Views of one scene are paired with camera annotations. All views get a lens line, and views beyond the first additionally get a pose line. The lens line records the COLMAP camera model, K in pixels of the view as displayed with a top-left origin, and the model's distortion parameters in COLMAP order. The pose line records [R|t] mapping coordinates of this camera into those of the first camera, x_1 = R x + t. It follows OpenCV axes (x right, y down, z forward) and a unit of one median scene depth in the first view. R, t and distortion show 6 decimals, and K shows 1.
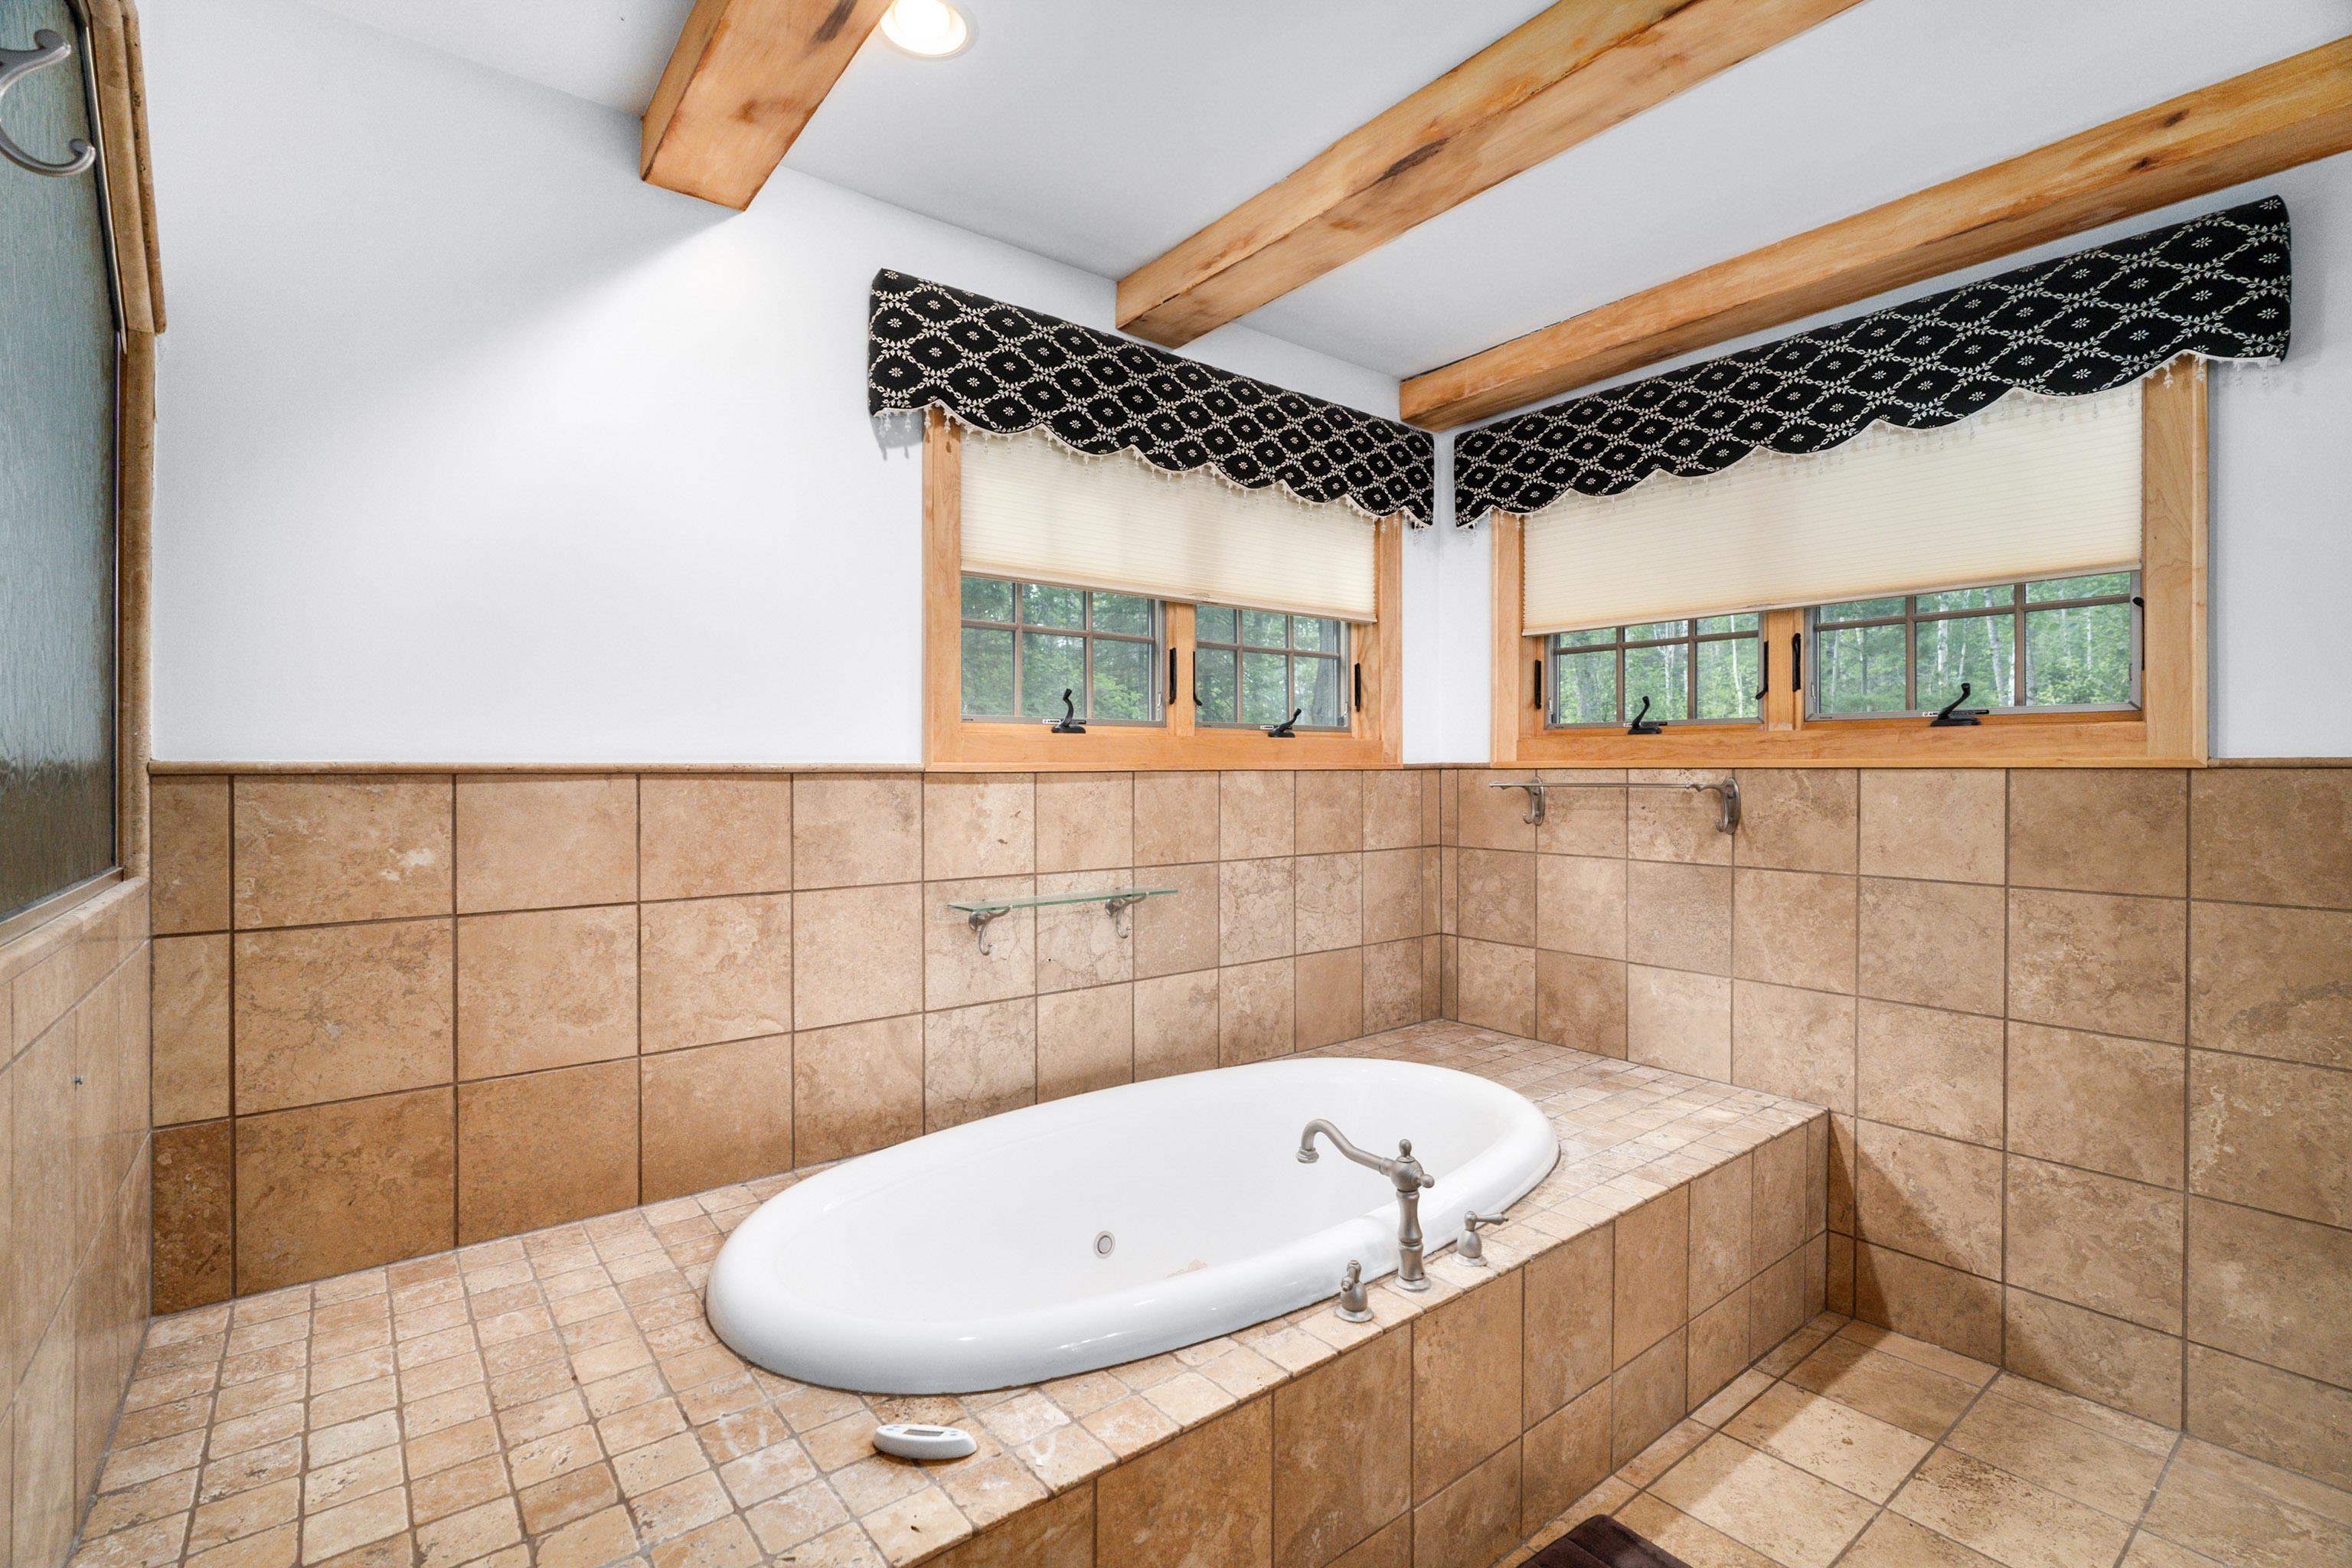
lens RADIAL K [[1070.2, 0, 1158.2], [0, 1070.2, 768.7], [0, 0, 1]] dist [-0.008950, 0.001938]
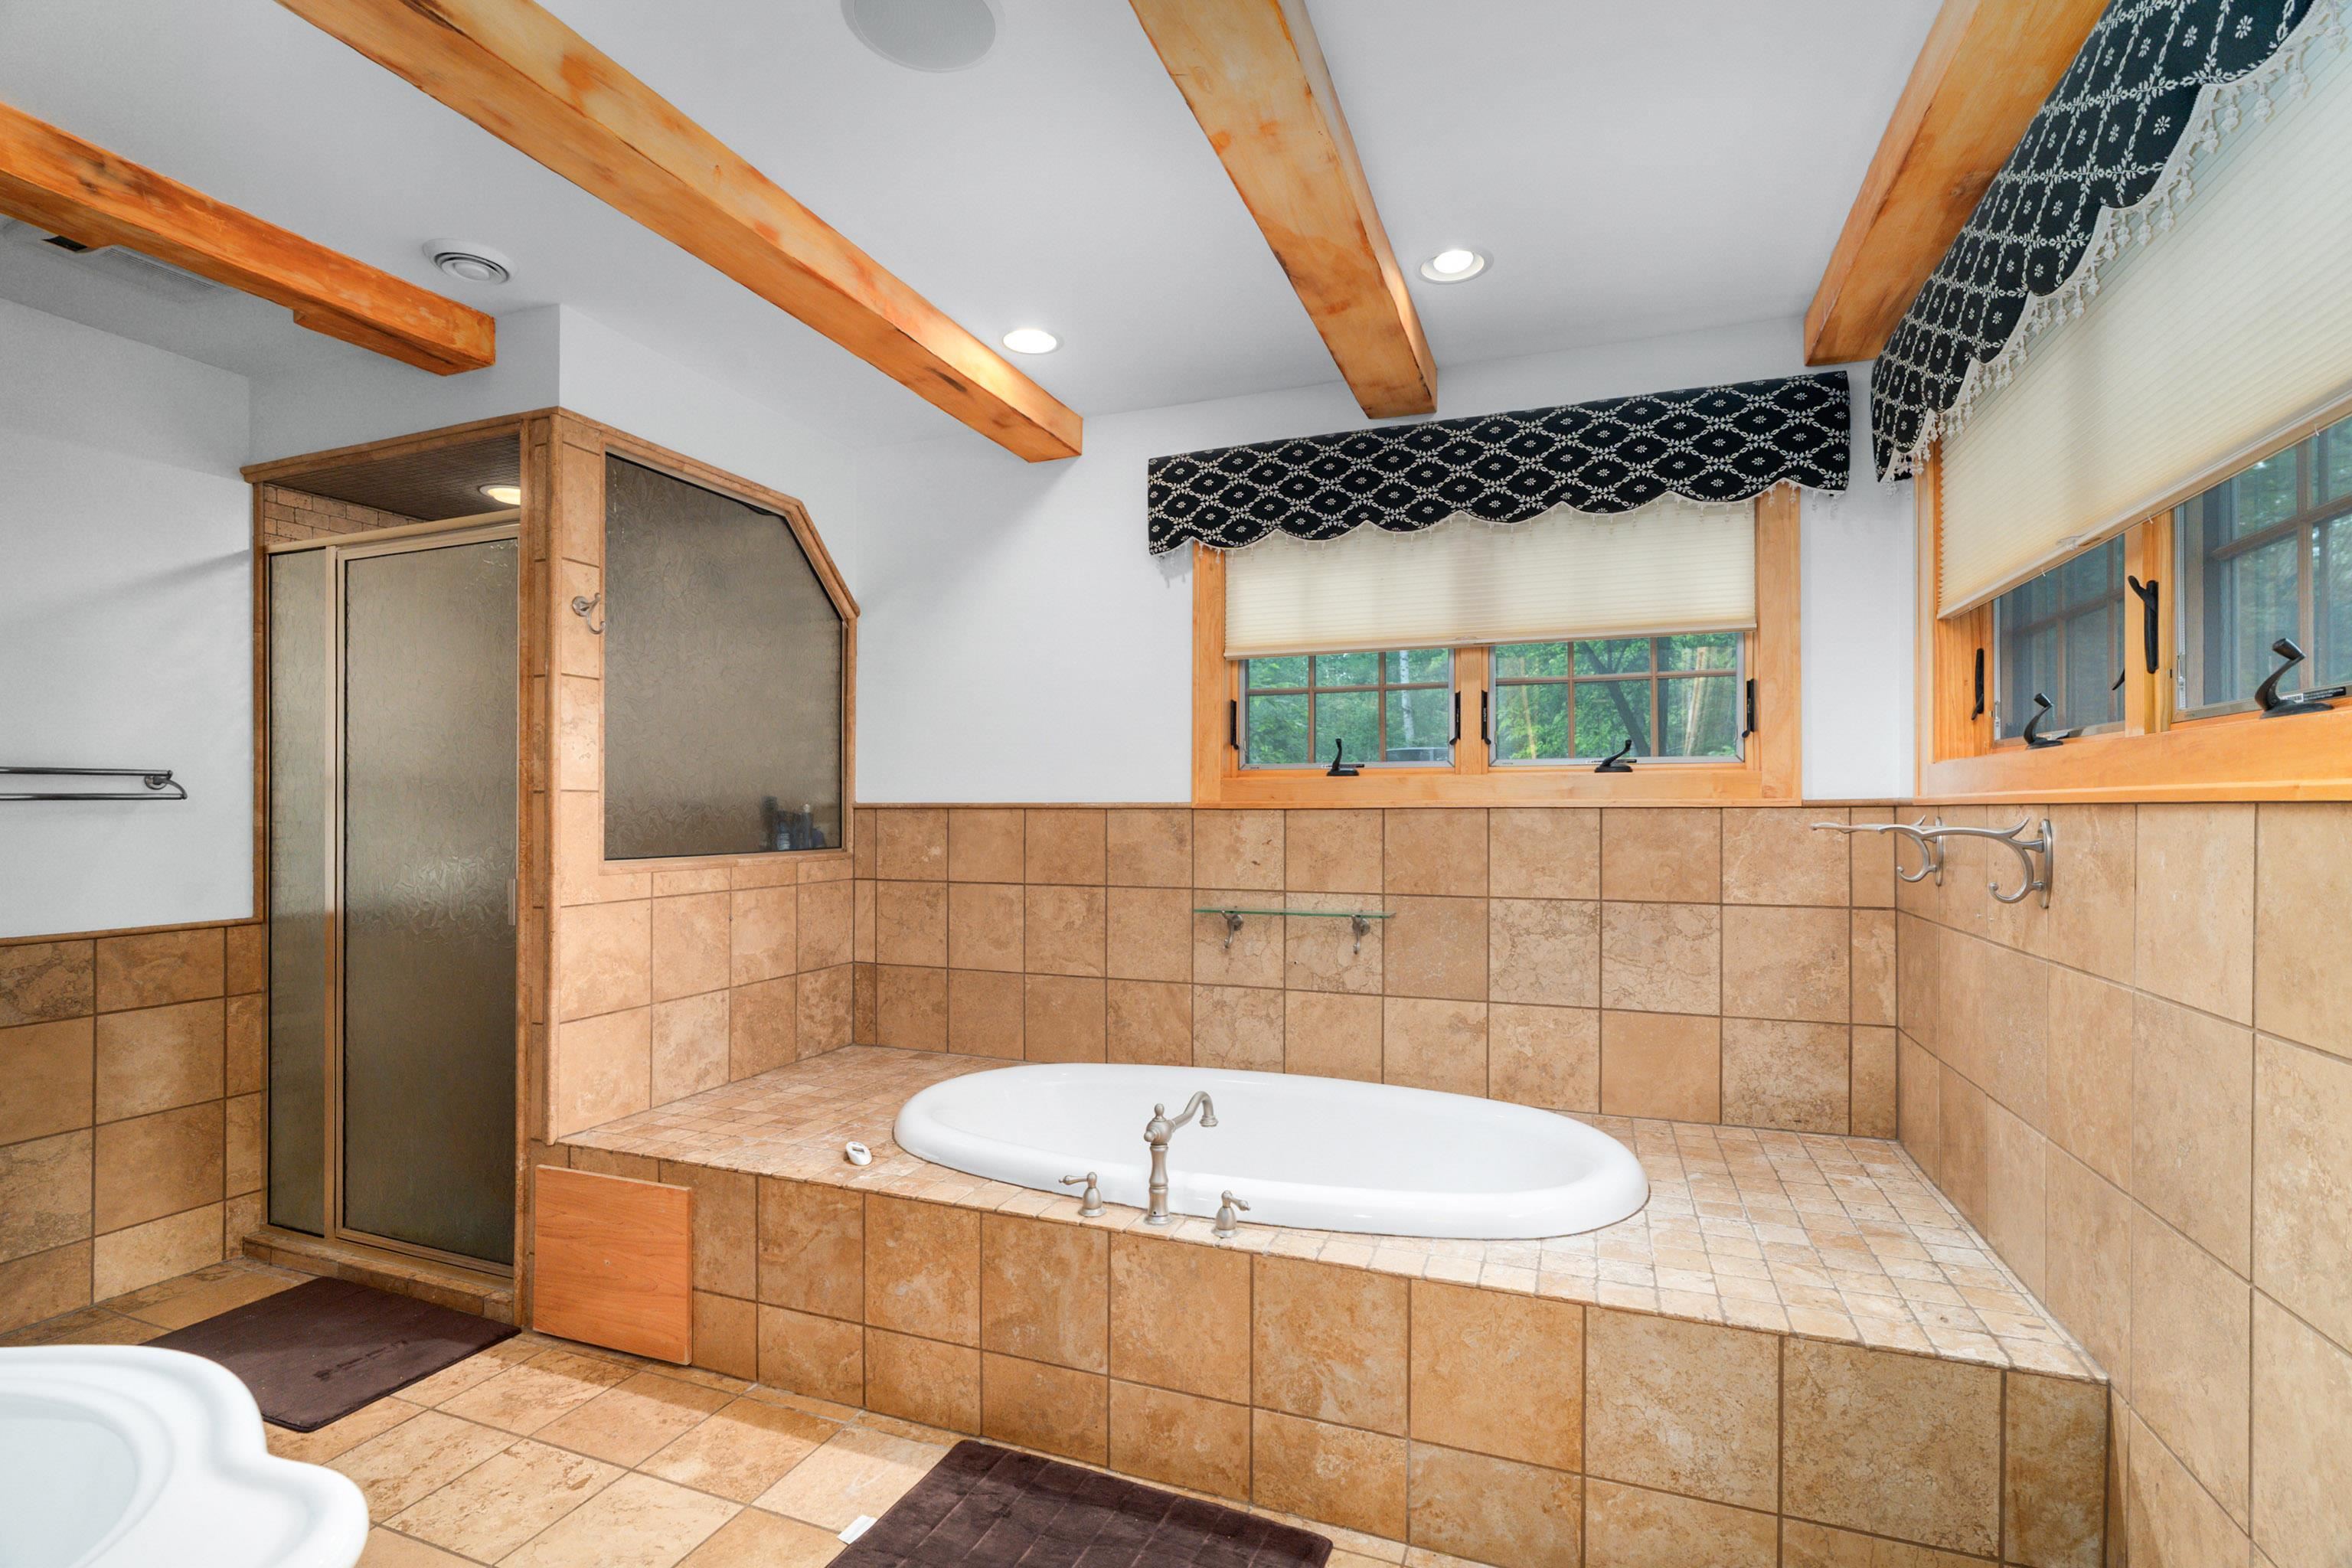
lens RADIAL K [[1070.2, 0, 1158.7], [0, 1070.2, 799.9], [0, 0, 1]] dist [-0.008950, 0.001938]
pose [[0.509012, -0.005076, -0.860745, 0.930818], [-0.000494, 0.999981, -0.006189, 0.000865], [0.860759, 0.003576, 0.509000, 0.260697]]
